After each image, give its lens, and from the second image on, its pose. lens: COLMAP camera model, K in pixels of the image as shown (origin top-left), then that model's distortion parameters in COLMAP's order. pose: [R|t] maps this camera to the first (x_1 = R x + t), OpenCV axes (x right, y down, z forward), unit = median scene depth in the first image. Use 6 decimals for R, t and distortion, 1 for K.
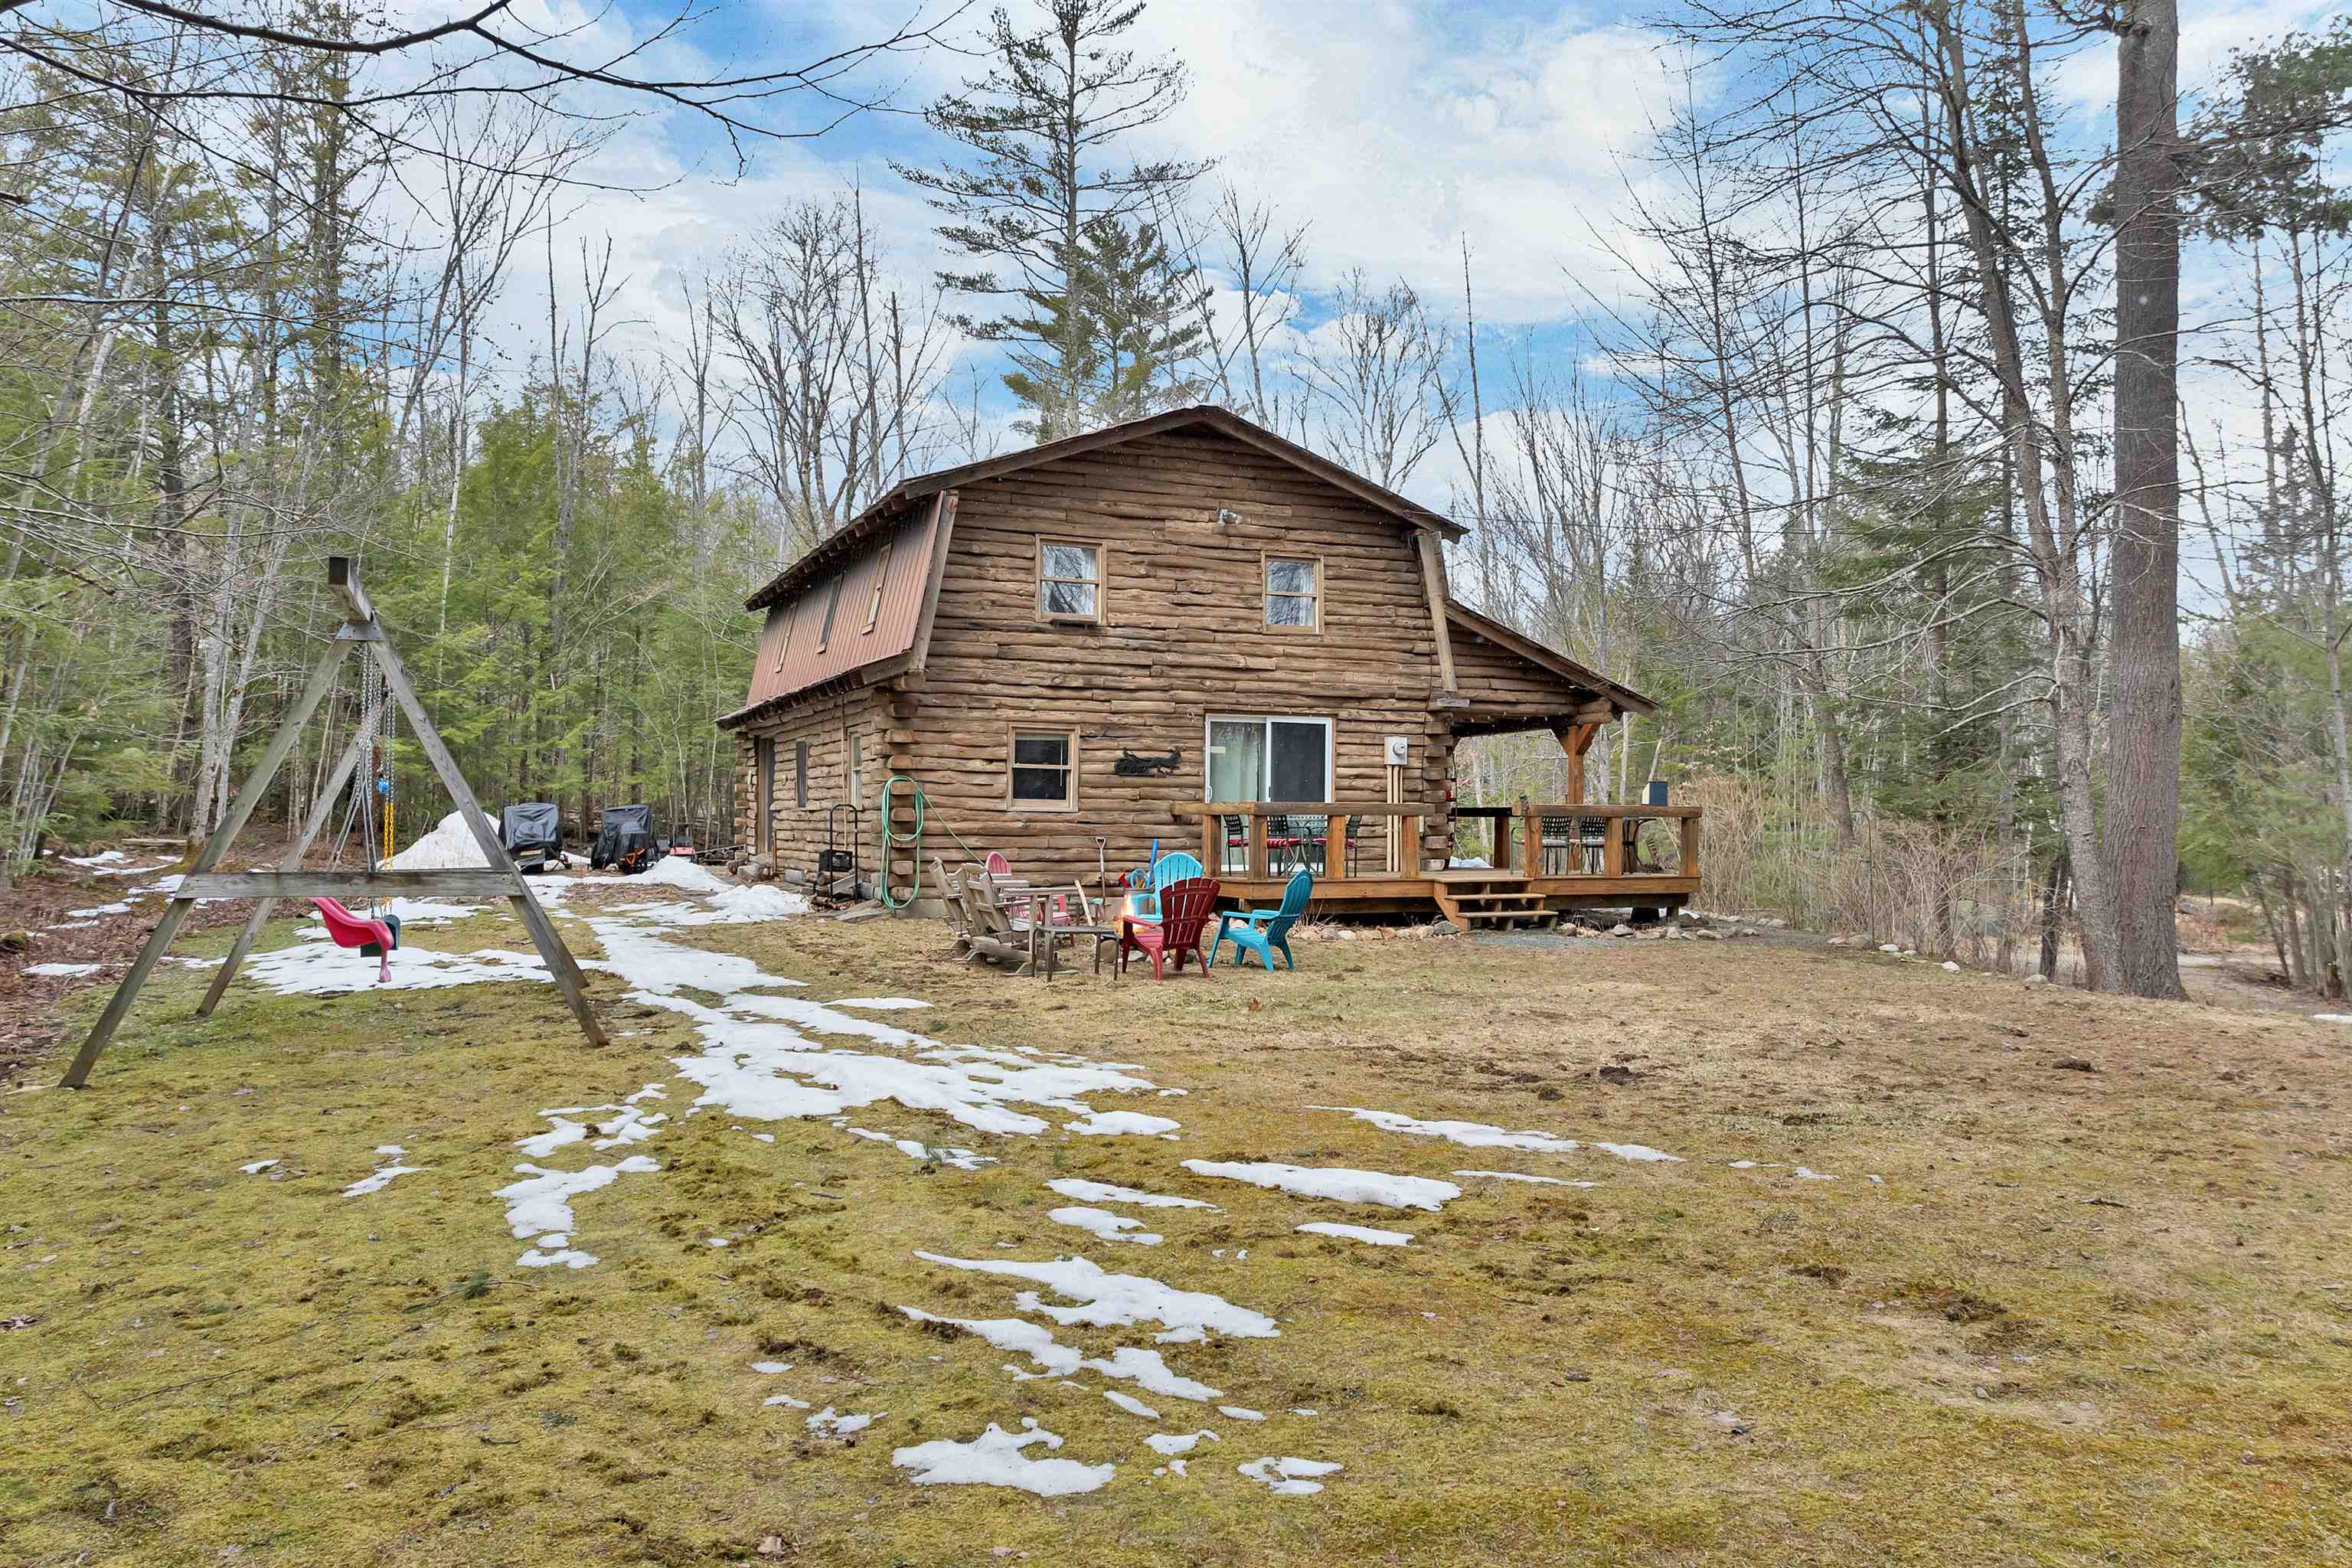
lens RADIAL K [[1662.9, 0, 1177.2], [0, 1662.9, 786.8], [0, 0, 1]] dist [-0.026097, -0.001870]
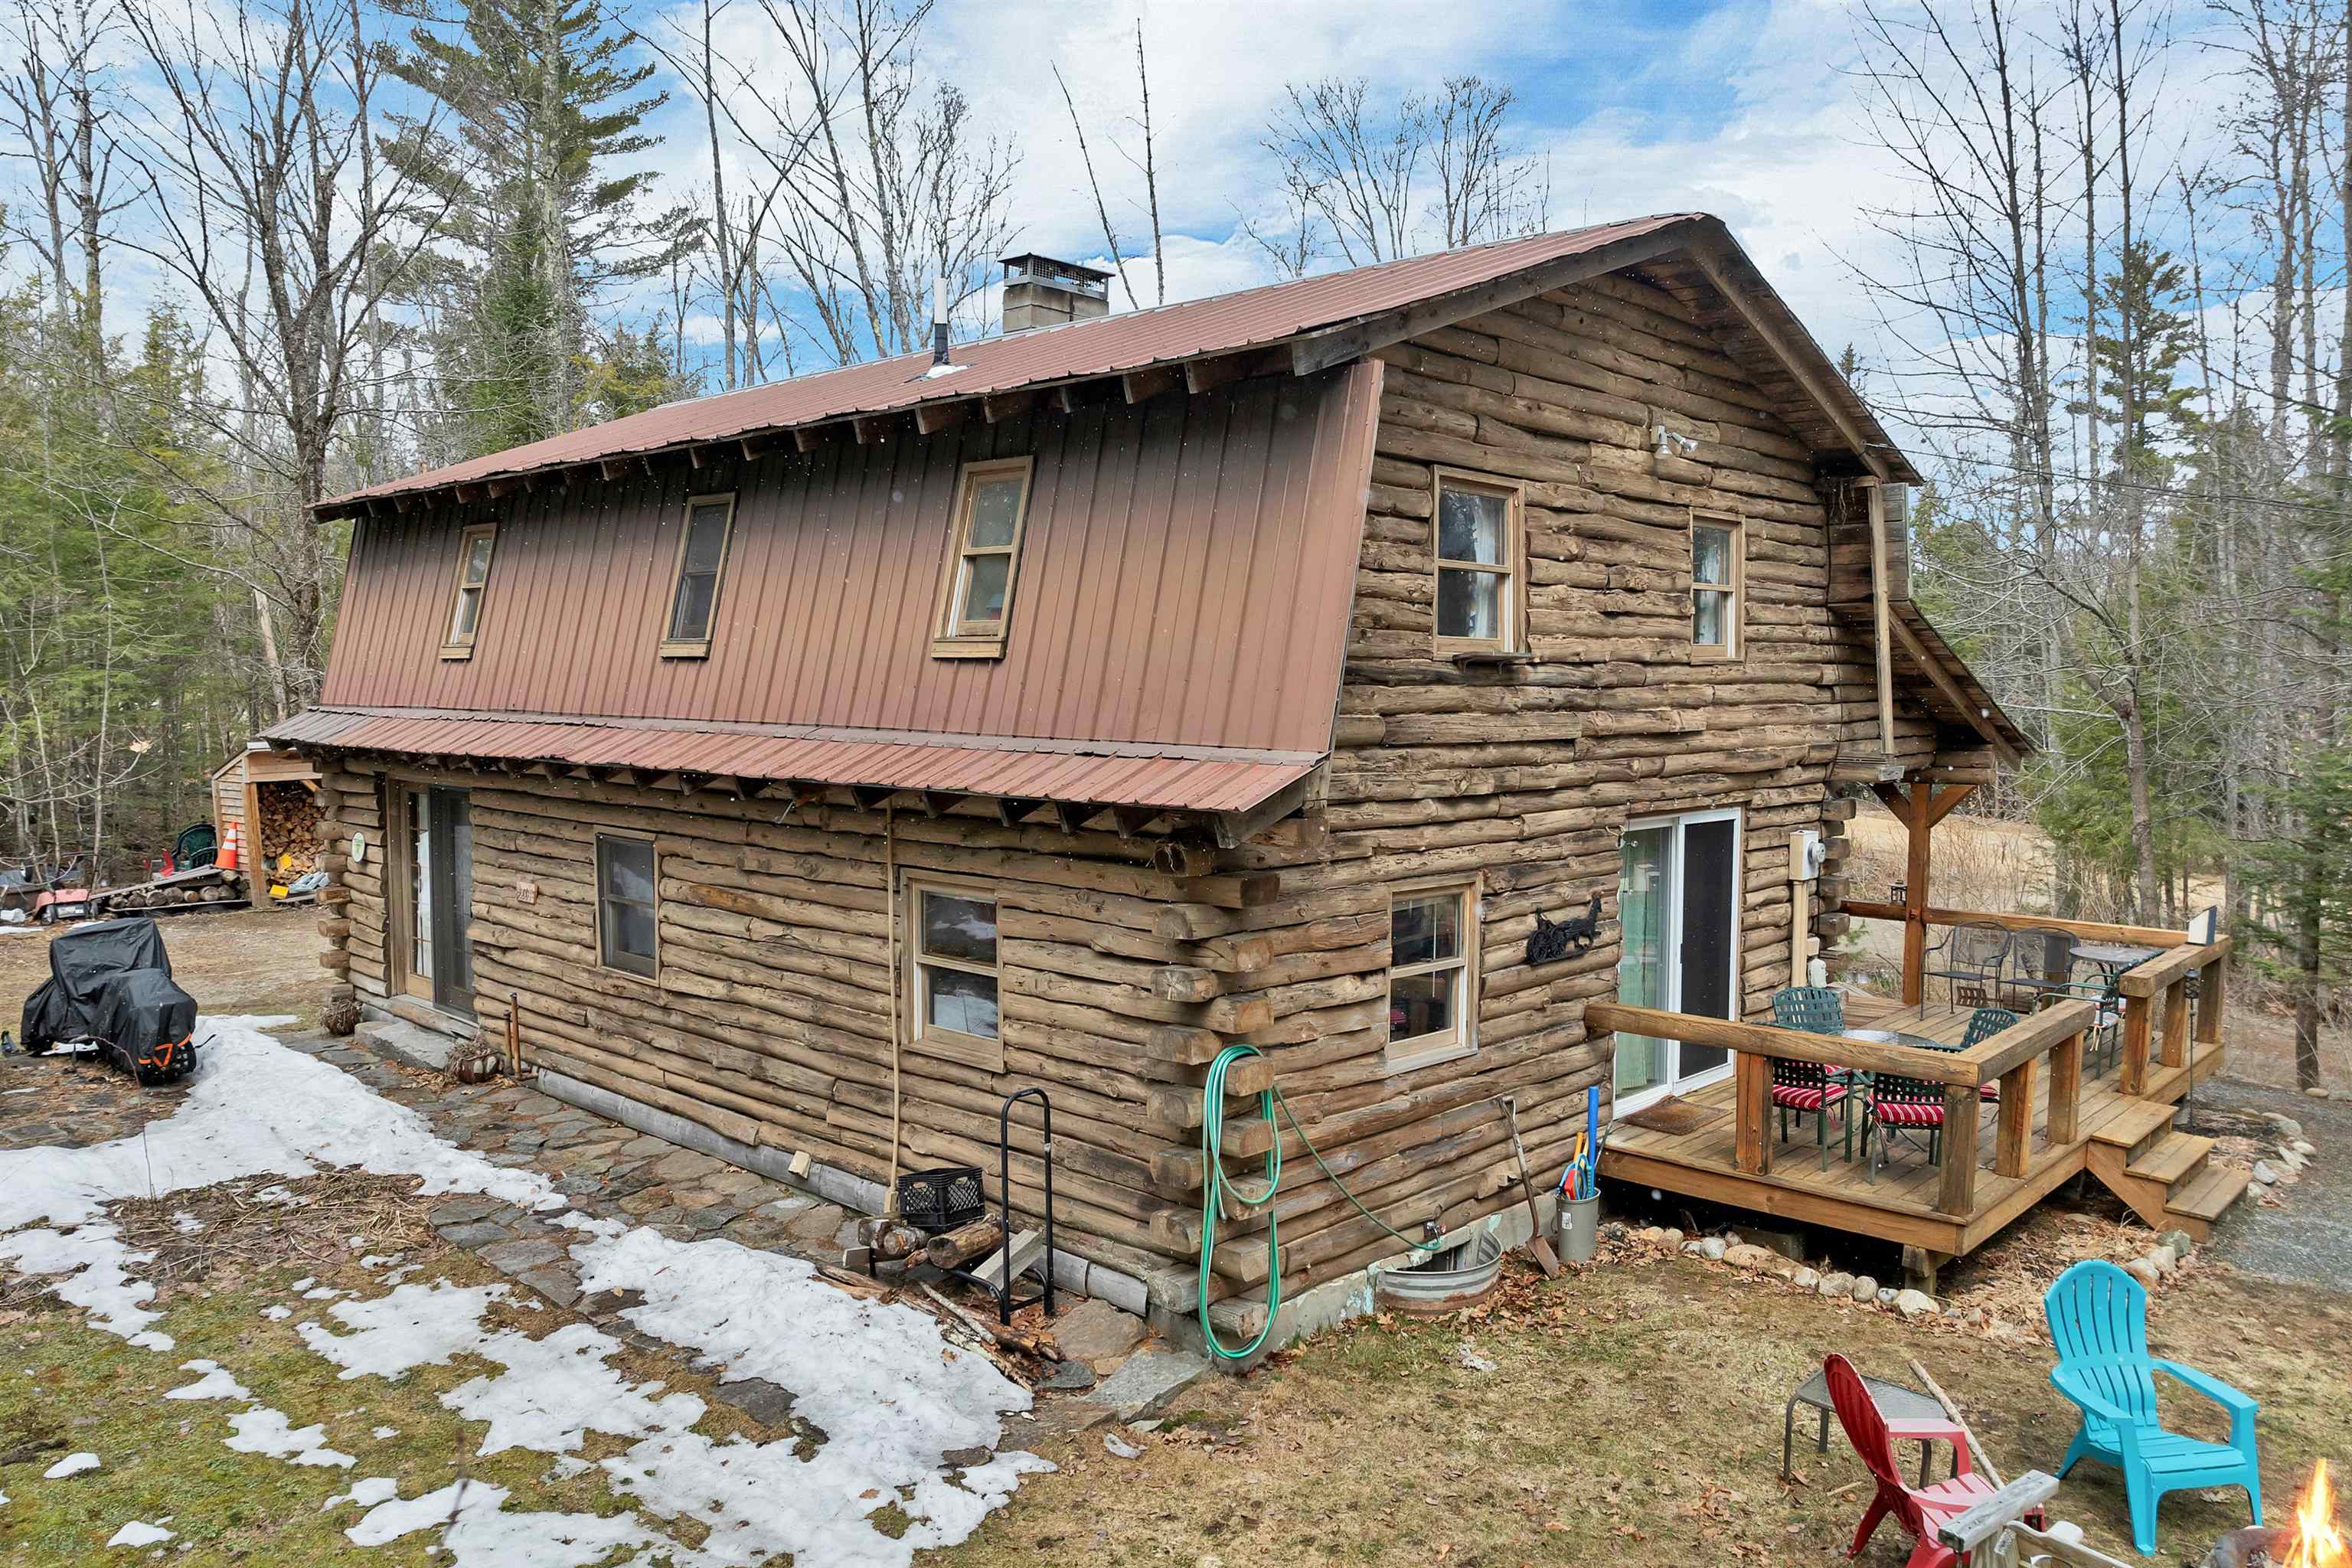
lens RADIAL K [[1662.9, 0, 1174.5], [0, 1662.9, 784.8], [0, 0, 1]] dist [-0.026097, -0.001870]
pose [[0.915219, -0.028603, 0.401940, -0.327153], [-0.006376, 0.996325, 0.085419, -0.101350], [-0.402906, -0.080740, 0.911673, 0.596619]]
